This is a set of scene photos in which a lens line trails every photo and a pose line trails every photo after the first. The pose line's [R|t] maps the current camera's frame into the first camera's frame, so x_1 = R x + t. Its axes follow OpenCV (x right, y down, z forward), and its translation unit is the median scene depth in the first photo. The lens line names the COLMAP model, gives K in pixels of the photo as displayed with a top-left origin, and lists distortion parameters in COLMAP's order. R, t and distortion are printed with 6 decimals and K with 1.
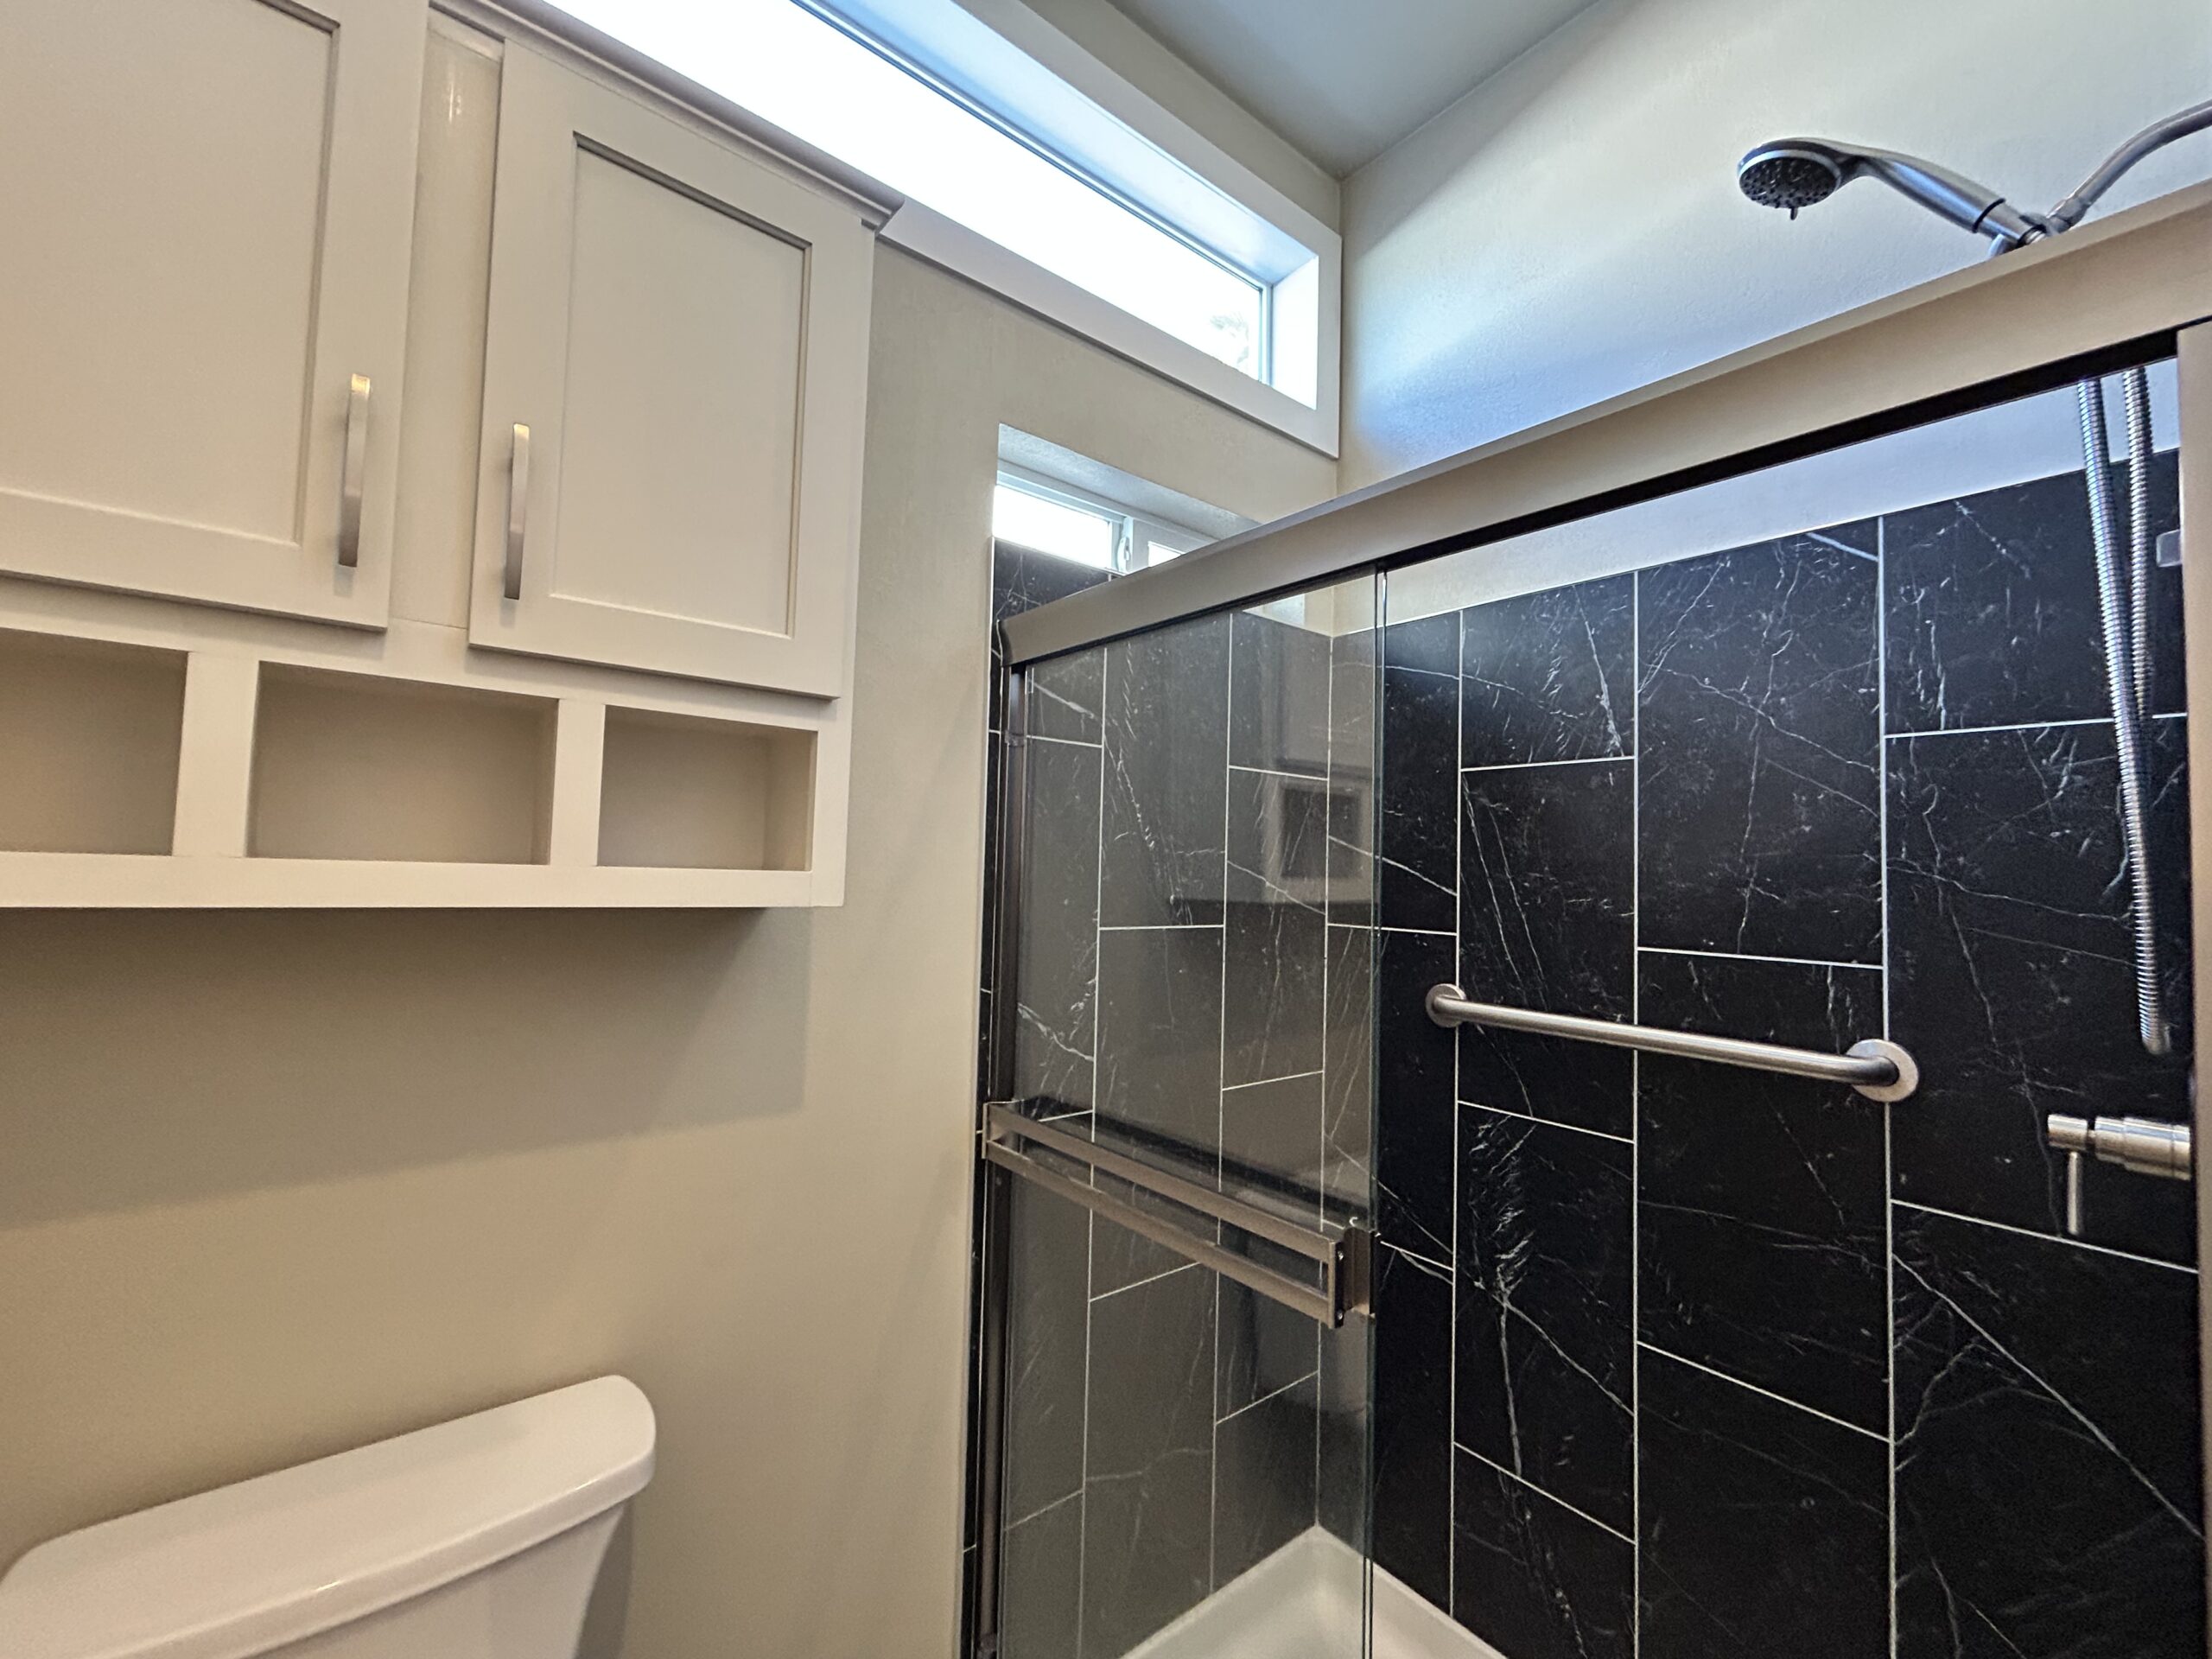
lens RADIAL K [[904.4, 0, 1104.5], [0, 904.4, 828.4], [0, 0, 1]] dist [-0.000609, -0.000016]
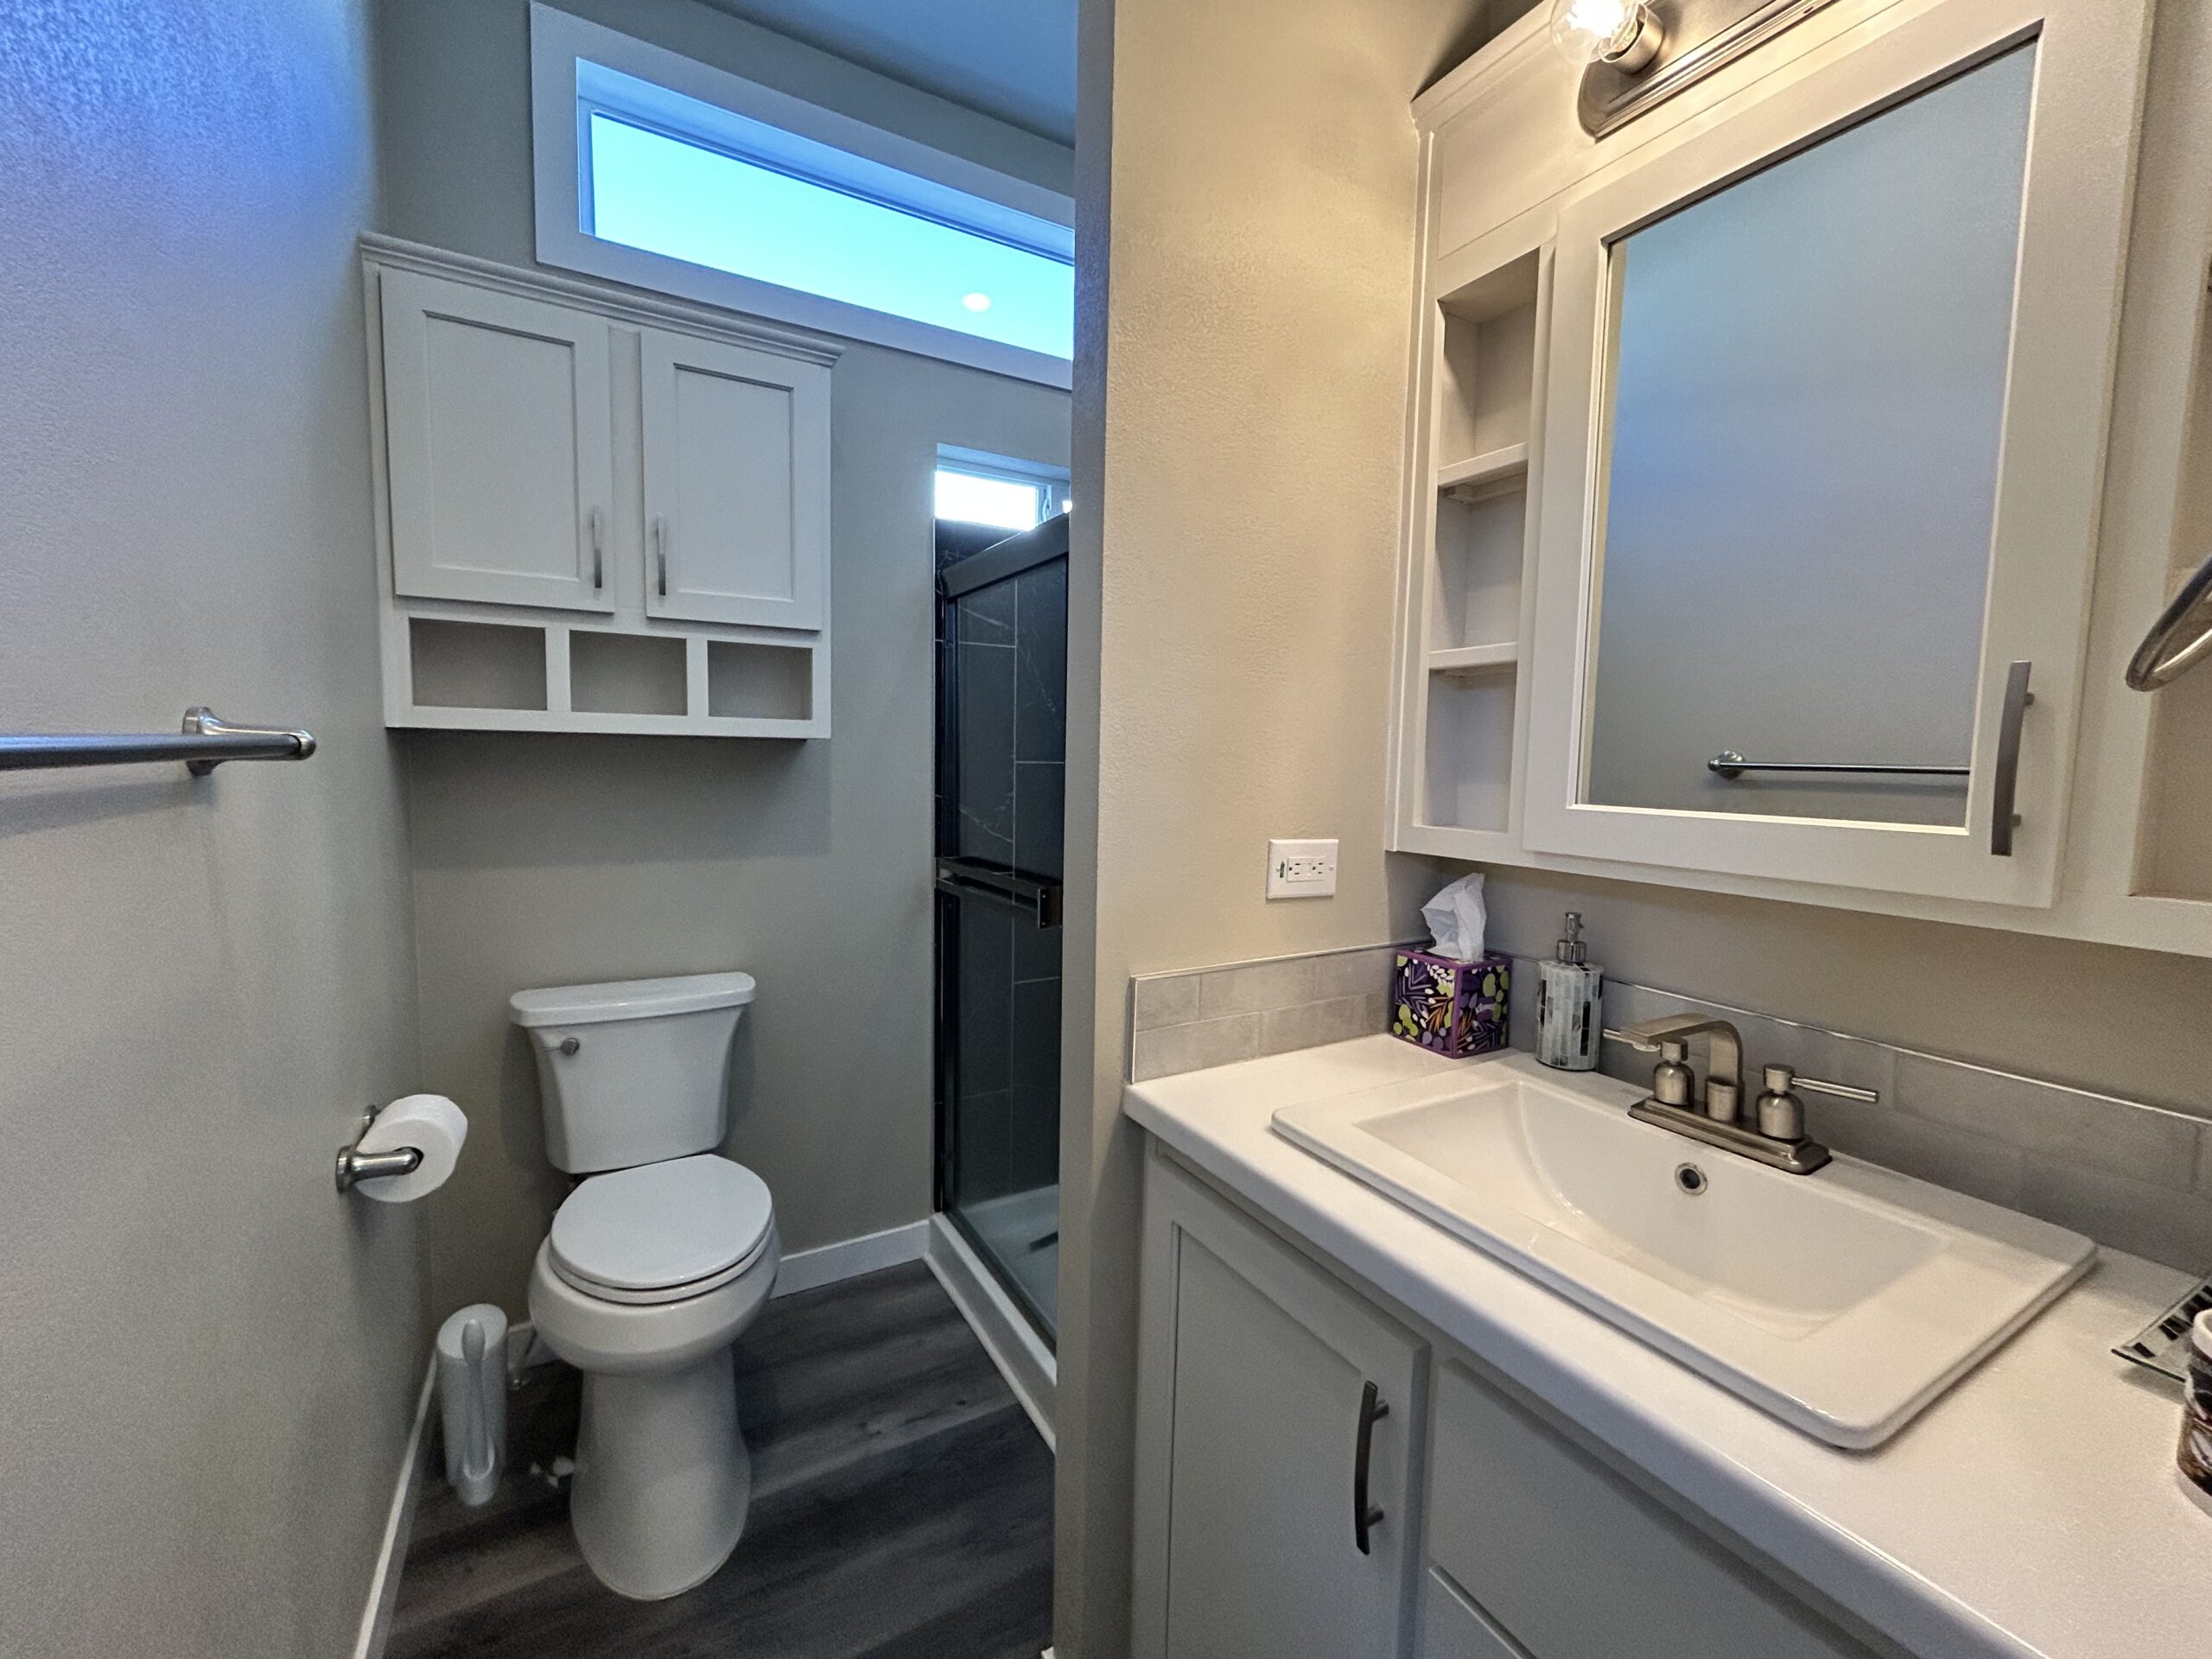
lens RADIAL K [[904.4, 0, 1107.7], [0, 904.4, 829.7], [0, 0, 1]] dist [-0.000609, -0.000016]
pose [[0.988693, 0.005282, -0.149861, 0.617381], [0.014231, 0.991564, 0.128834, 0.039625], [0.149277, -0.129510, 0.980277, -0.884213]]
